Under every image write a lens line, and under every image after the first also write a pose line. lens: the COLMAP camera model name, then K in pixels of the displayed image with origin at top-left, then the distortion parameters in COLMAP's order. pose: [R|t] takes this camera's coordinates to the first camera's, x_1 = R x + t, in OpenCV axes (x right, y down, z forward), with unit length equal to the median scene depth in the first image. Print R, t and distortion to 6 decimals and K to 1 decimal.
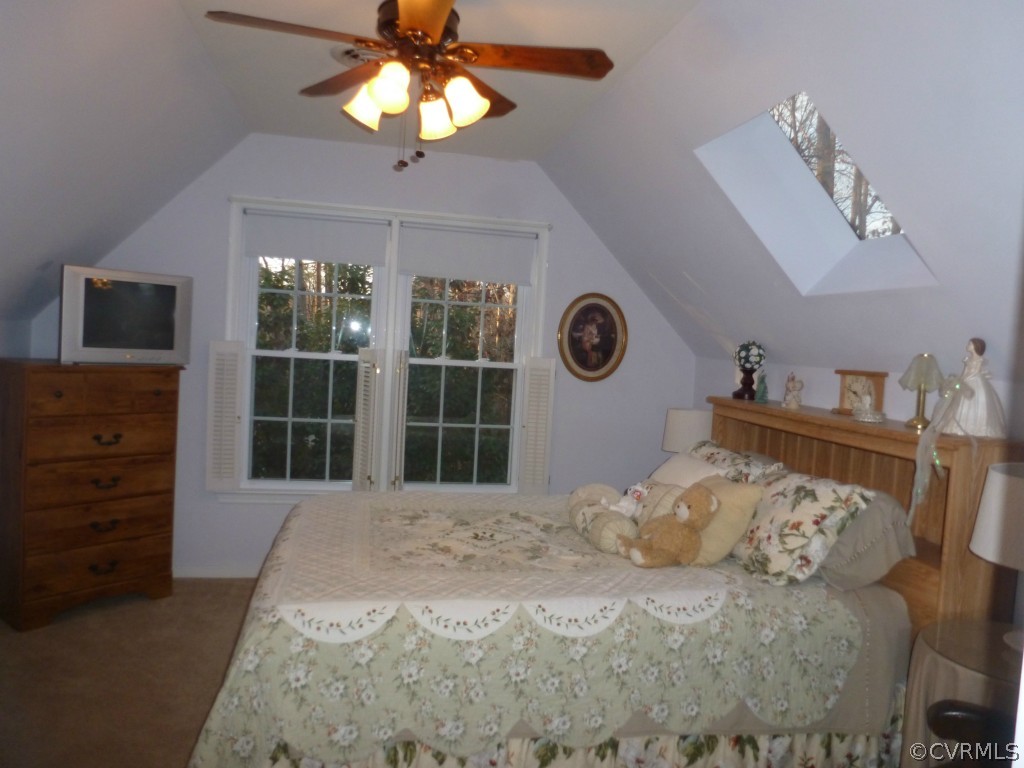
lens RADIAL K [[744.4, 0, 509.5], [0, 744.4, 378.7], [0, 0, 1]] dist [-0.035144, 0.000783]
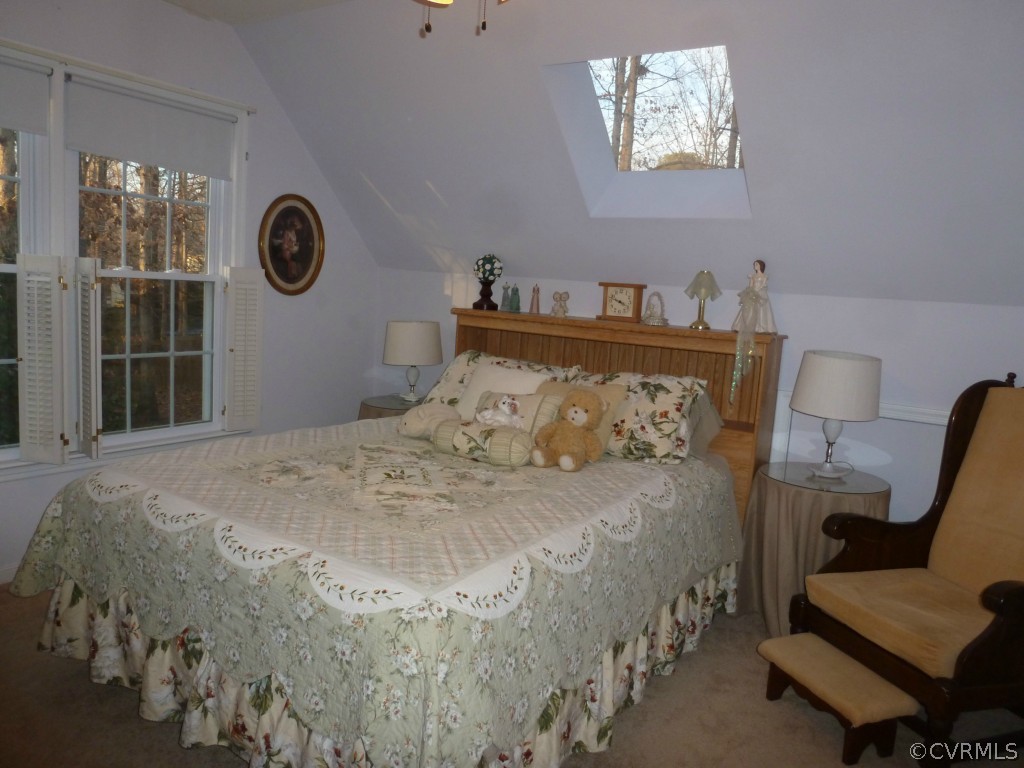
lens RADIAL K [[744.4, 0, 510.0], [0, 744.4, 386.2], [0, 0, 1]] dist [-0.035144, 0.000783]
pose [[0.703146, -0.103402, 0.703487, -0.588172], [0.008046, 0.990463, 0.137540, -0.014335], [-0.711000, -0.091050, 0.697273, 0.311912]]
